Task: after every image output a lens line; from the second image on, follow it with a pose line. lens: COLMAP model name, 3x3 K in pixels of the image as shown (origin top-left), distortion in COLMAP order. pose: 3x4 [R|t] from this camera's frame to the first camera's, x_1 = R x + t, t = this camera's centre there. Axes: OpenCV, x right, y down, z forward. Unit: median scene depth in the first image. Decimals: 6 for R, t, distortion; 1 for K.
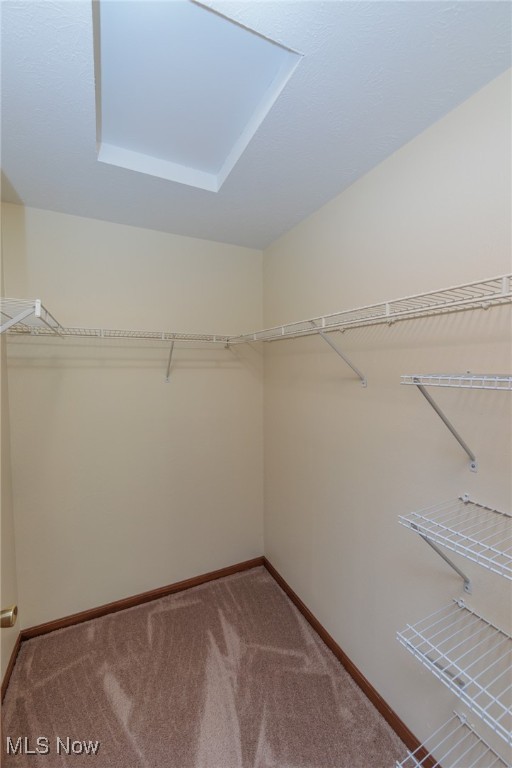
lens RADIAL K [[302.5, 0, 256.0], [0, 302.5, 384.0], [0, 0, 1]] dist [-0.001612, -0.000332]
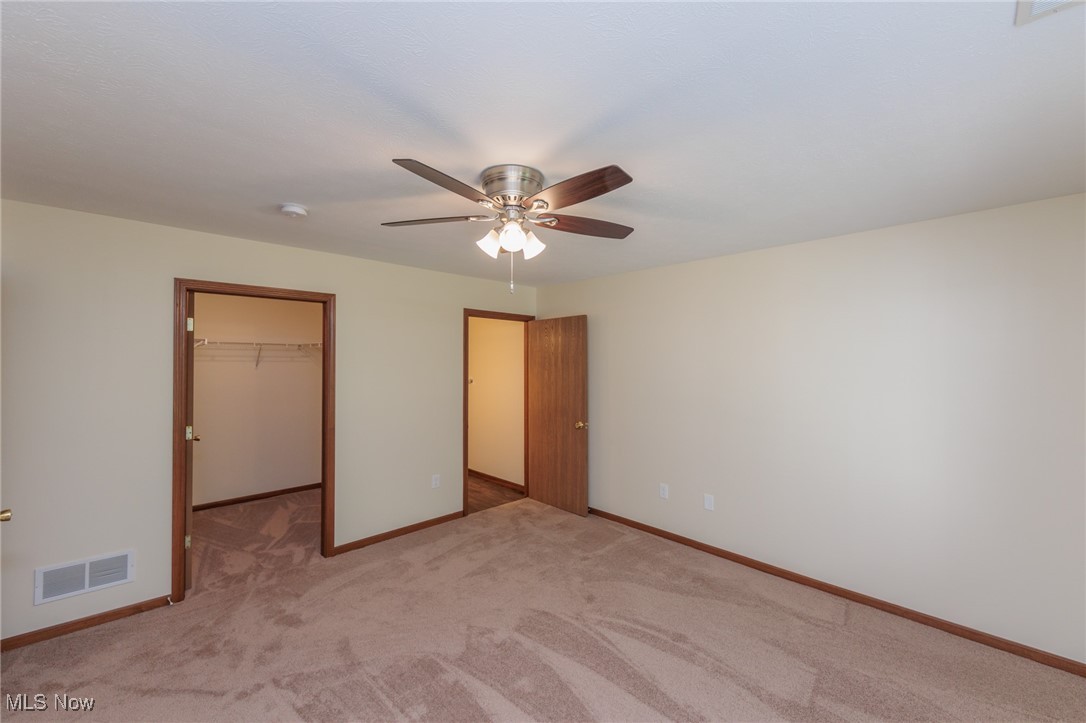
lens RADIAL K [[427.8, 0, 547.0], [0, 427.8, 353.8], [0, 0, 1]] dist [-0.001612, -0.000332]
pose [[0.950426, 0.004871, 0.310913, 0.542054], [0.017822, 0.997380, -0.070108, 0.107992], [-0.310440, 0.072173, 0.947849, -1.895273]]
